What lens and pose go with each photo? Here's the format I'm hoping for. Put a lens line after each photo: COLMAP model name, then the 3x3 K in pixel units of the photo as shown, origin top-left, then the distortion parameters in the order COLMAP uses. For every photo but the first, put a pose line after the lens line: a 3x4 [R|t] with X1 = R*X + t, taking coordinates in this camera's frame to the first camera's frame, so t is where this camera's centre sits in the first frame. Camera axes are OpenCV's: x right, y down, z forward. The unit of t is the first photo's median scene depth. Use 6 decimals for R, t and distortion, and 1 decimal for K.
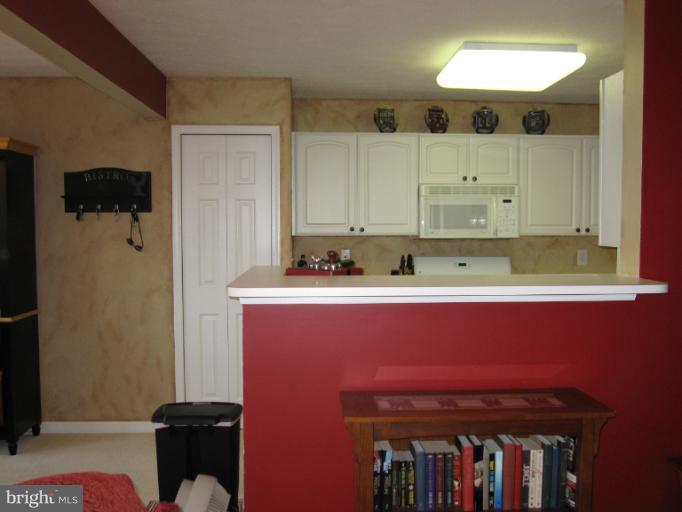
lens RADIAL K [[711.9, 0, 341.3], [0, 711.9, 255.9], [0, 0, 1]] dist [-0.123228, 0.000000]
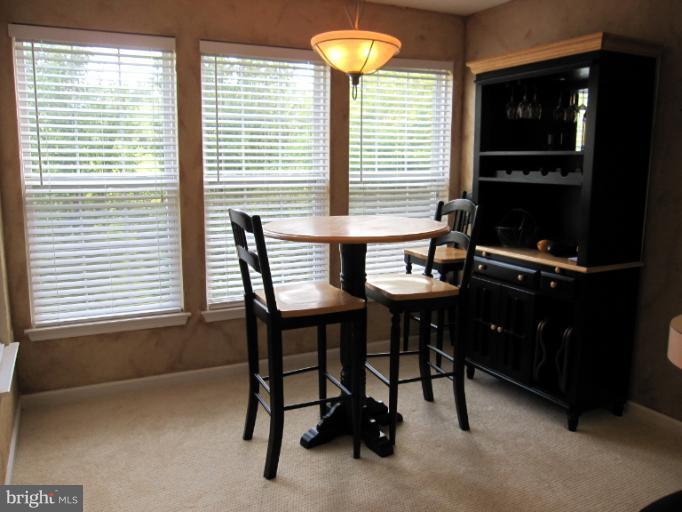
lens RADIAL K [[572.5, 0, 340.3], [0, 572.5, 255.7], [0, 0, 1]] dist [-0.060039, 0.030256]
pose [[0.405642, 0.146800, -0.902166, -0.006366], [-0.042345, 0.988977, 0.141886, -0.004647], [0.913050, -0.019352, 0.407387, 0.463976]]
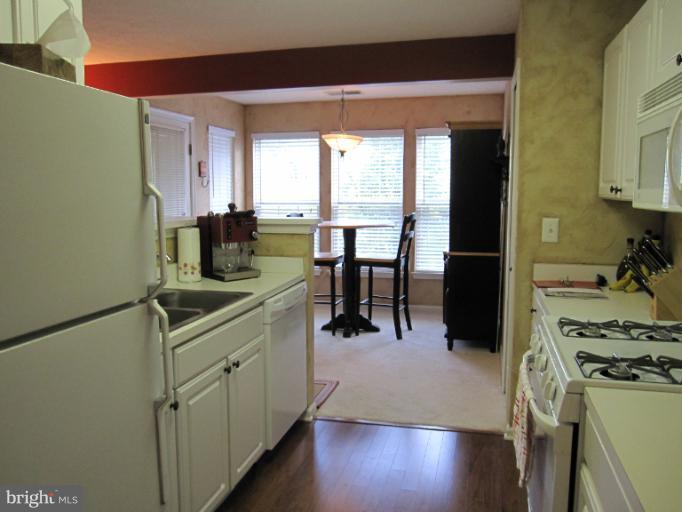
lens RADIAL K [[572.5, 0, 342.5], [0, 572.5, 258.5], [0, 0, 1]] dist [-0.060039, 0.030256]
pose [[-0.291251, 0.083477, -0.952997, 0.658072], [-0.046274, 0.993790, 0.101193, 0.006049], [0.955527, 0.073571, -0.285580, 1.103175]]
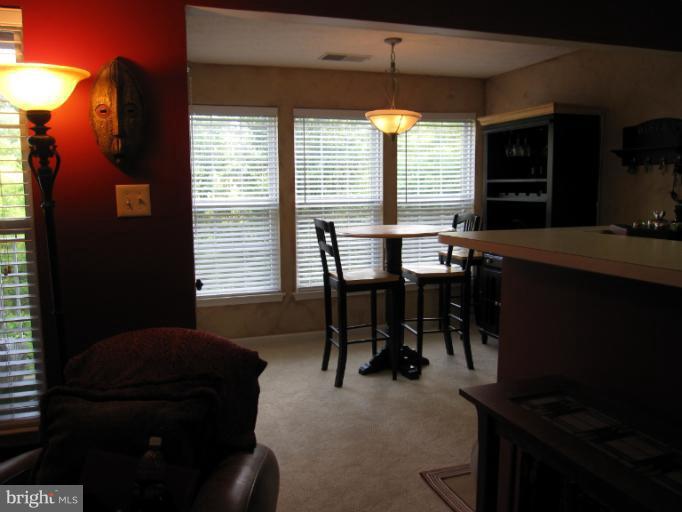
lens RADIAL K [[572.5, 0, 336.8], [0, 572.5, 255.7], [0, 0, 1]] dist [-0.060039, 0.030256]
pose [[0.282393, 0.108645, -0.953127, 0.340151], [-0.029738, 0.994080, 0.104502, -0.003466], [0.958838, -0.001166, 0.283952, 0.363345]]
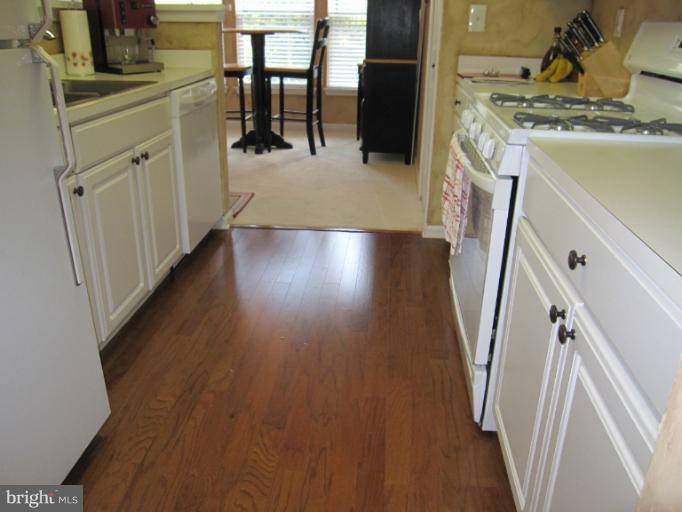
lens RADIAL K [[572.5, 0, 342.9], [0, 572.5, 255.3], [0, 0, 1]] dist [-0.060039, 0.030256]
pose [[-0.133626, 0.349822, -0.927237, 0.641447], [-0.063956, 0.930633, 0.360321, 0.057514], [0.988966, 0.107451, -0.101983, 1.087955]]
